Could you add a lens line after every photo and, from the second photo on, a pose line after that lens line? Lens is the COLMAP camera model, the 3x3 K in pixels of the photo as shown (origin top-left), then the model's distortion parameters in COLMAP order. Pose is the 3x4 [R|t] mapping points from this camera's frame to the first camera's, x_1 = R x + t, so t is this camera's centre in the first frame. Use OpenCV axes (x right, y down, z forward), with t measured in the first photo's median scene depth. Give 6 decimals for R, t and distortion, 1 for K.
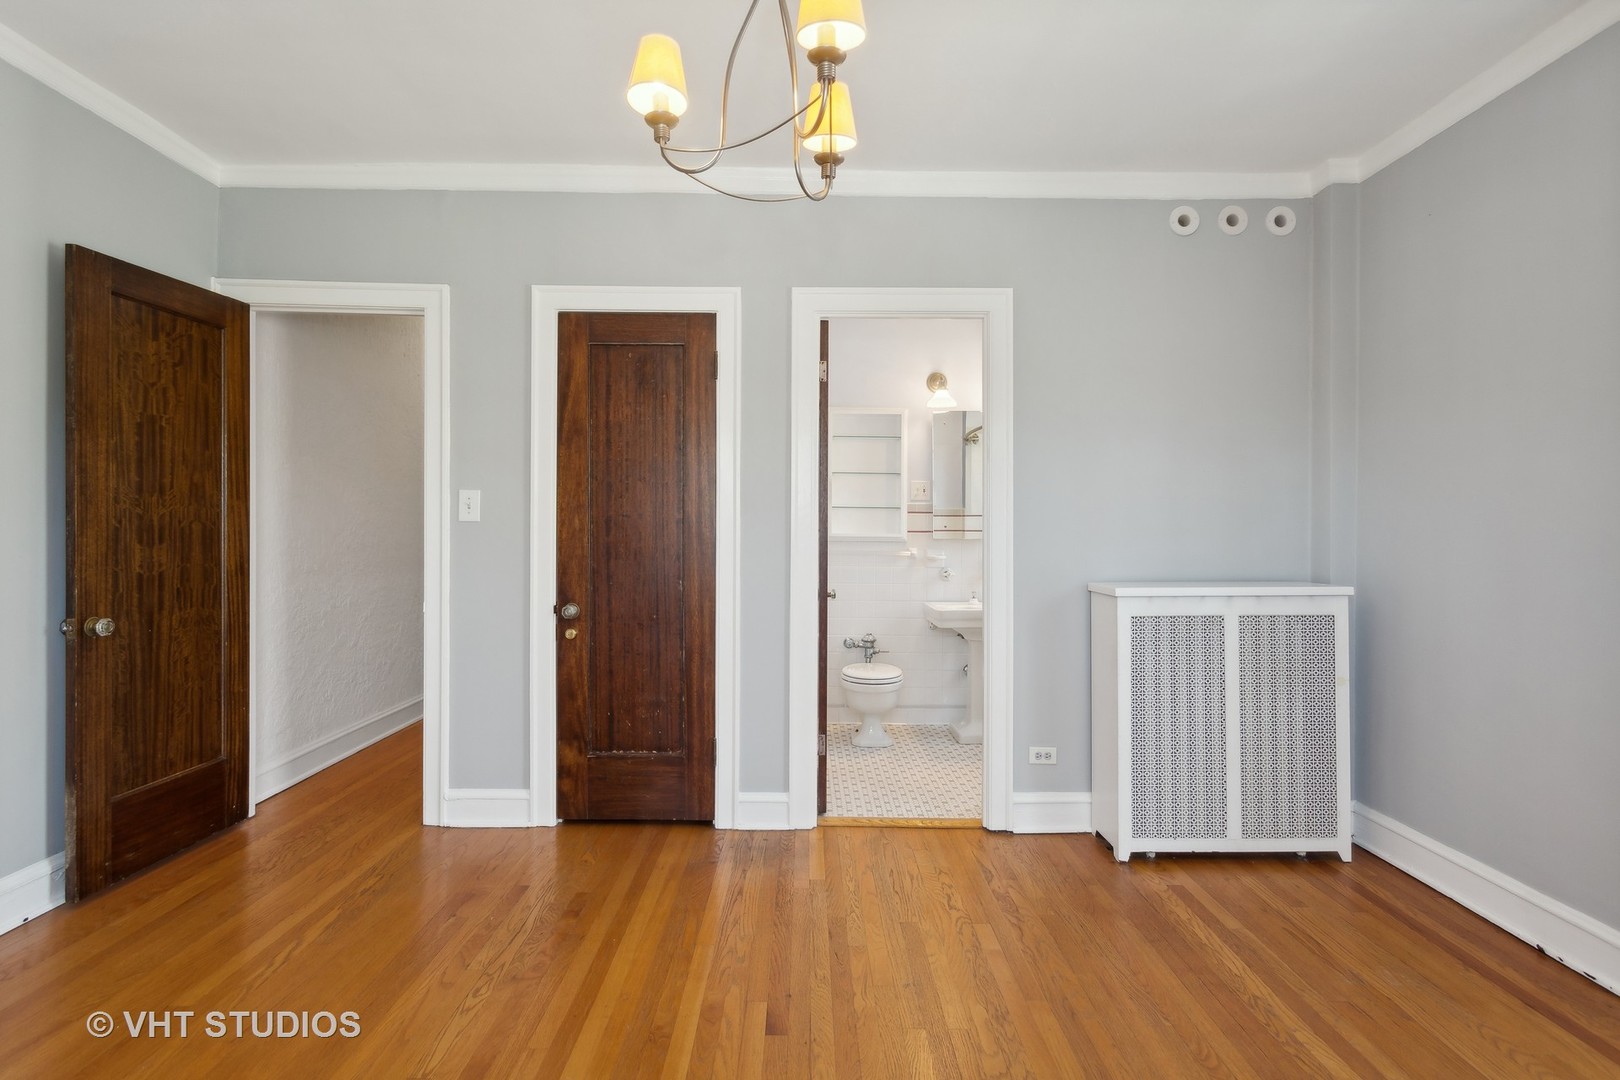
lens RADIAL K [[807.4, 0, 813.0], [0, 807.4, 524.6], [0, 0, 1]] dist [-0.000023, 0.000880]
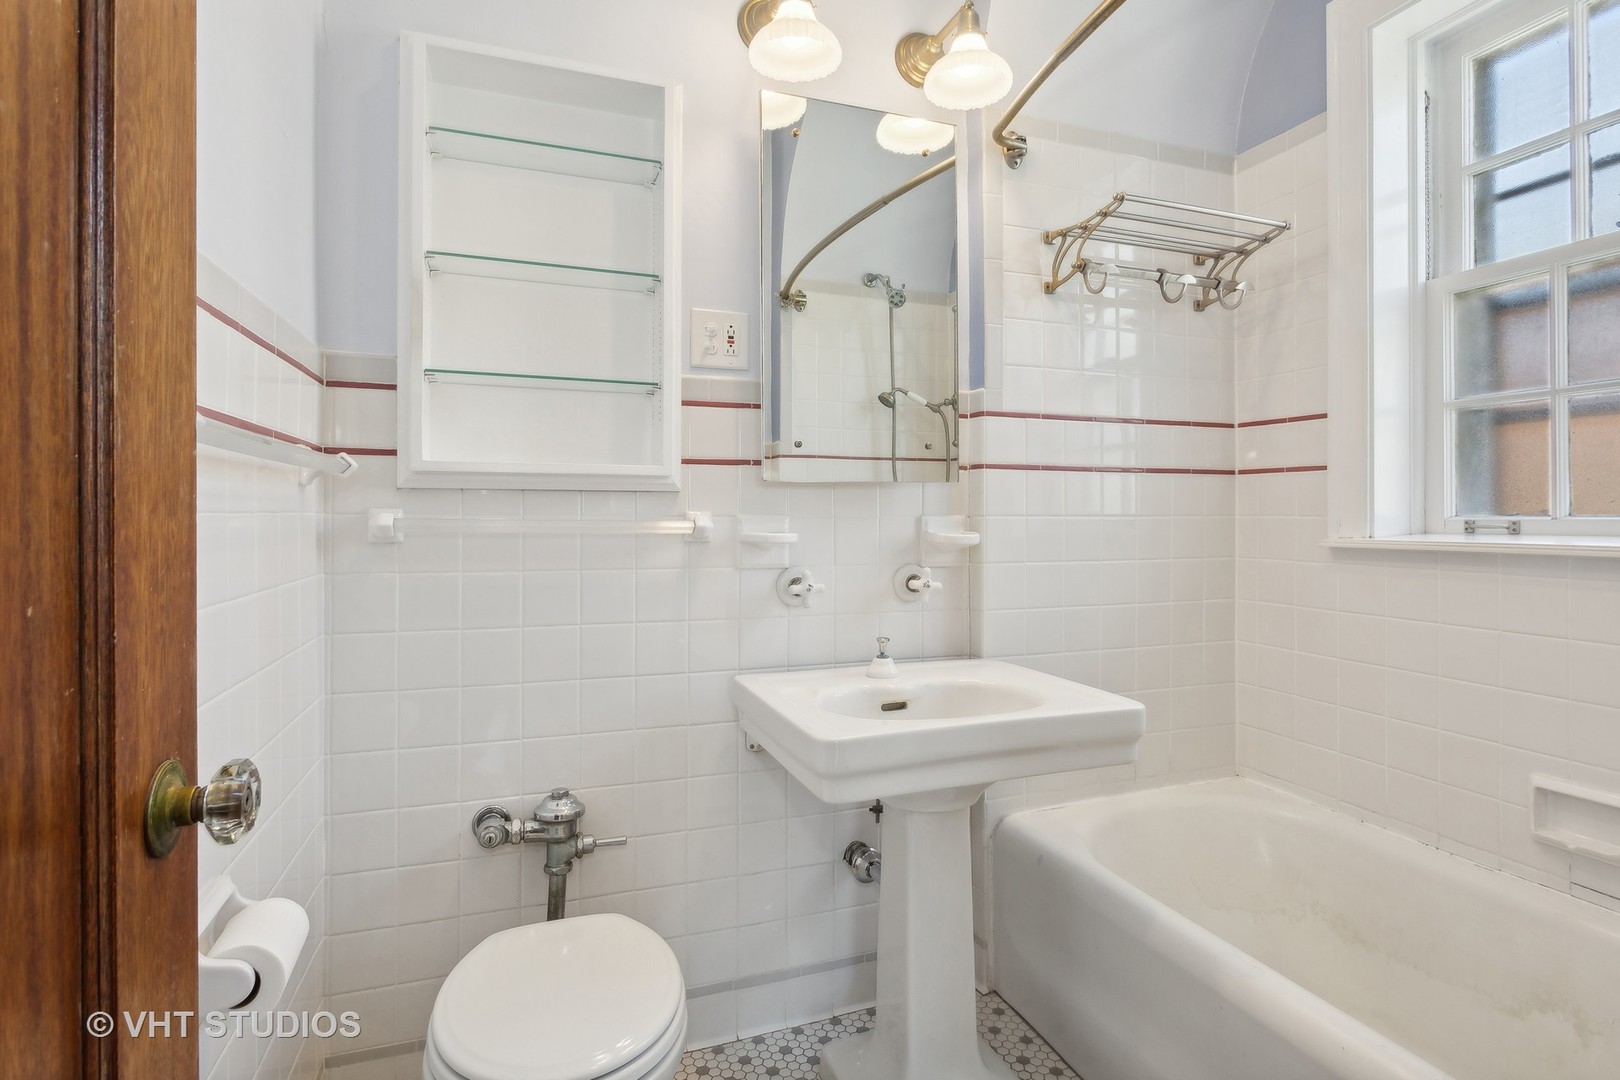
lens RADIAL K [[798.0, 0, 812.2], [0, 798.0, 514.5], [0, 0, 1]] dist [-0.000915, 0.000107]
pose [[0.943920, -0.003664, 0.330154, 0.092140], [0.002021, 0.999984, 0.005317, 0.044800], [-0.330168, -0.004351, 0.943912, 1.049652]]
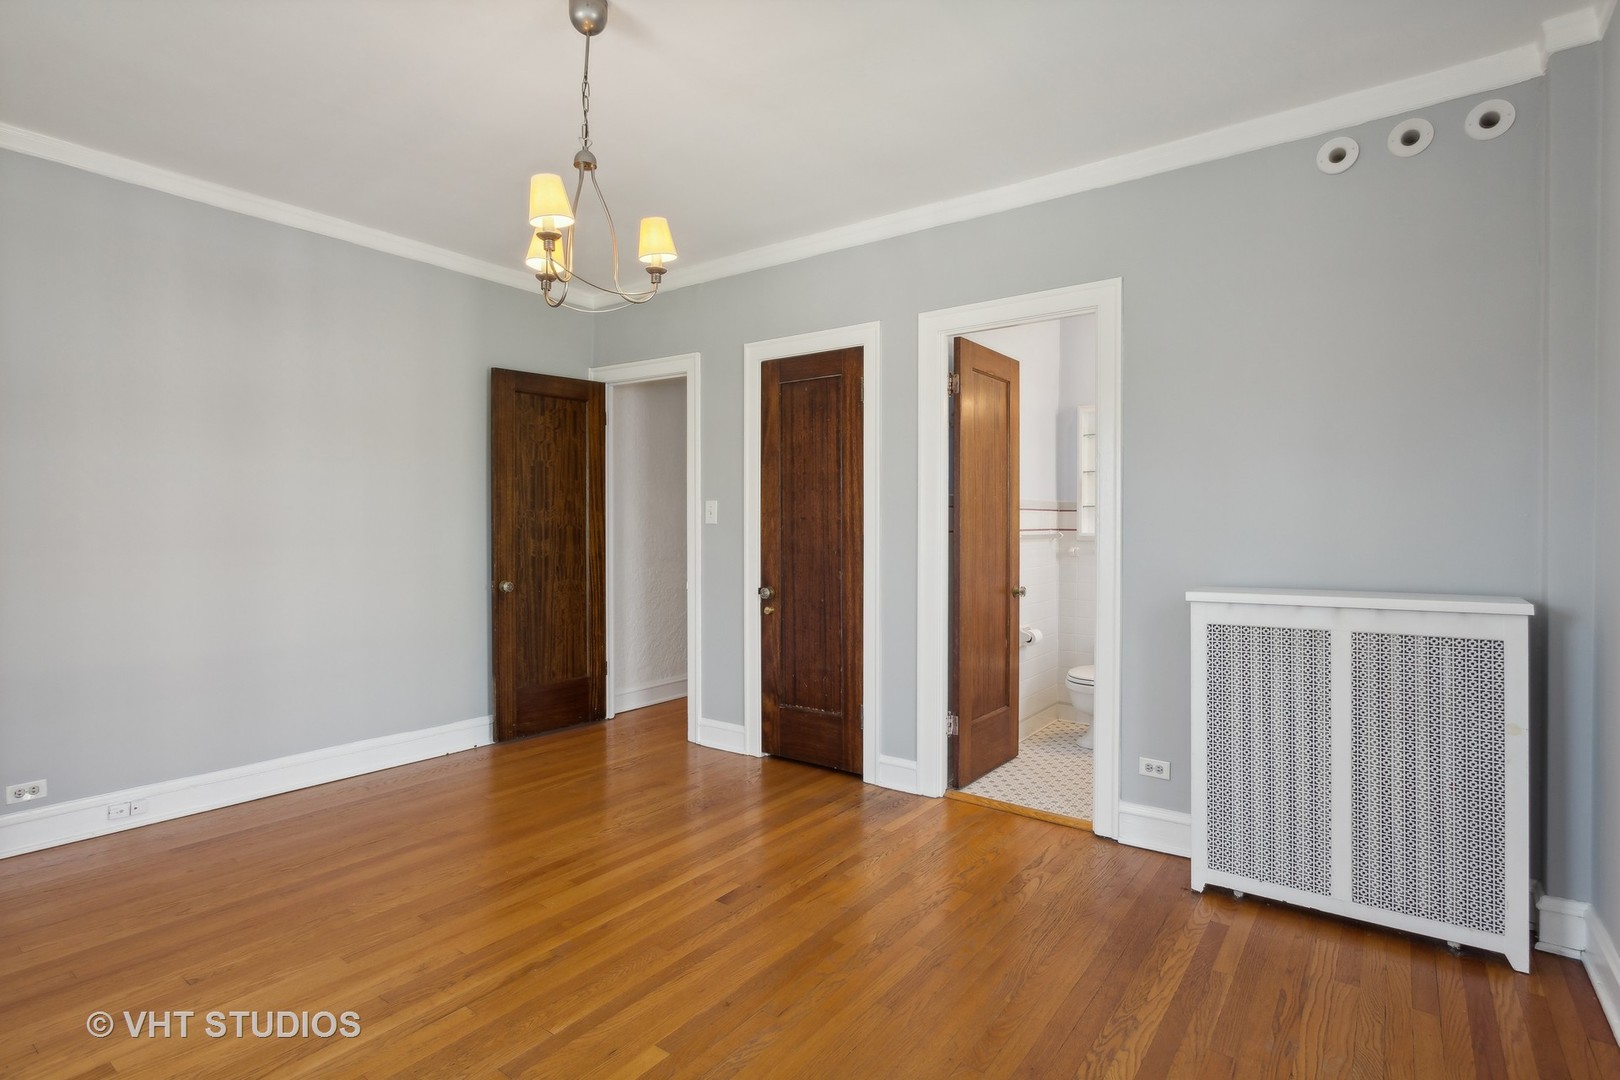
lens RADIAL K [[806.7, 0, 807.8], [0, 806.7, 529.8], [0, 0, 1]] dist [-0.000467, 0.001454]
pose [[0.799226, -0.002321, -0.601026, 0.535141], [0.006081, 0.999973, 0.004225, 0.001369], [0.601000, -0.007031, 0.799218, 0.007432]]
